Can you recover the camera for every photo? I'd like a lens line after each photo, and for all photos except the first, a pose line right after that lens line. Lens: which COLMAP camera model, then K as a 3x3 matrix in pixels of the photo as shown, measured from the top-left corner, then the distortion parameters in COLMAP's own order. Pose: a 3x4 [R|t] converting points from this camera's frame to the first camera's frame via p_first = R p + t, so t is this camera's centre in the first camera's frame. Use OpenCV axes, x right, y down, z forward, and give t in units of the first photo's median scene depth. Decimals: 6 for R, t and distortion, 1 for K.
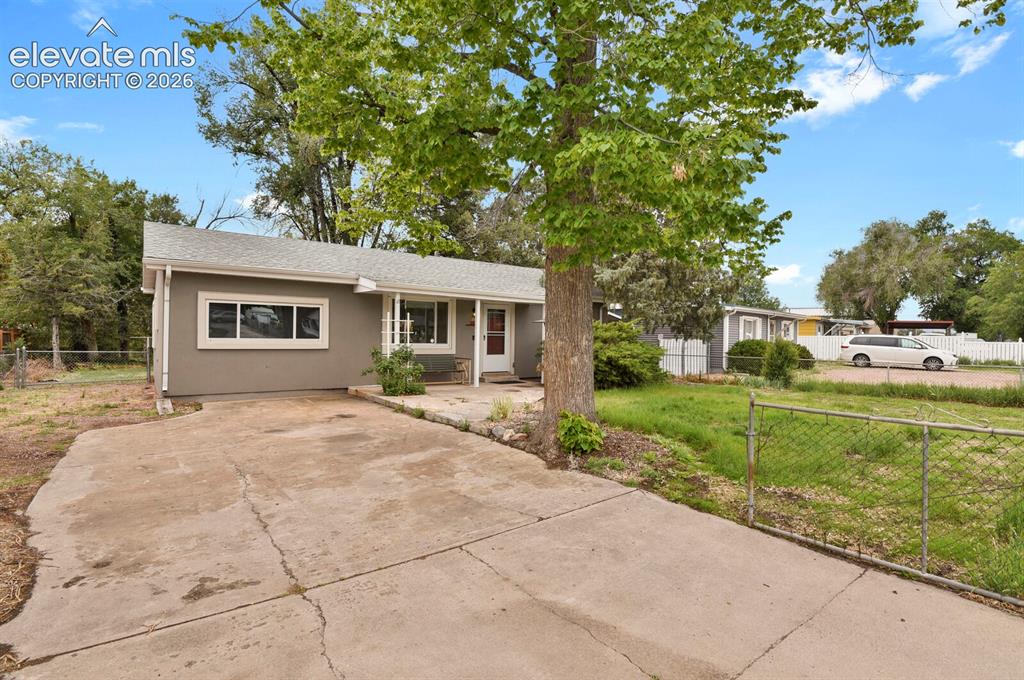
lens RADIAL K [[500.8, 0, 515.1], [0, 500.8, 341.3], [0, 0, 1]] dist [-0.025230, -0.001385]
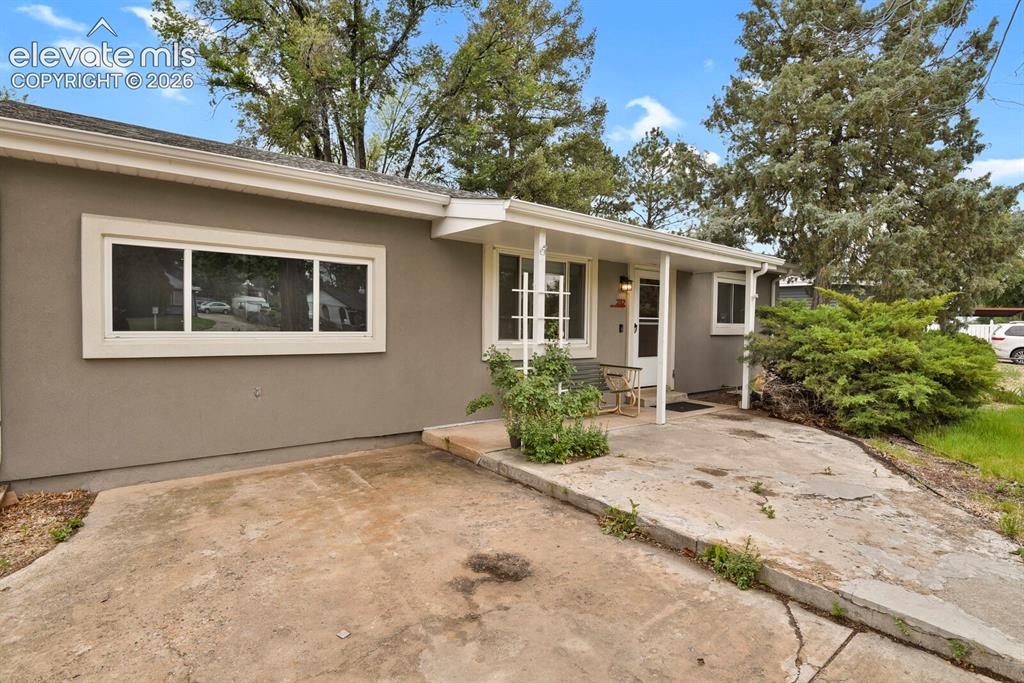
lens RADIAL K [[500.8, 0, 508.2], [0, 500.8, 339.8], [0, 0, 1]] dist [-0.025230, -0.001385]
pose [[0.999969, -0.003032, 0.007218, -0.228286], [0.002906, 0.999843, 0.017472, -0.004406], [-0.007269, -0.017450, 0.999821, 0.457119]]
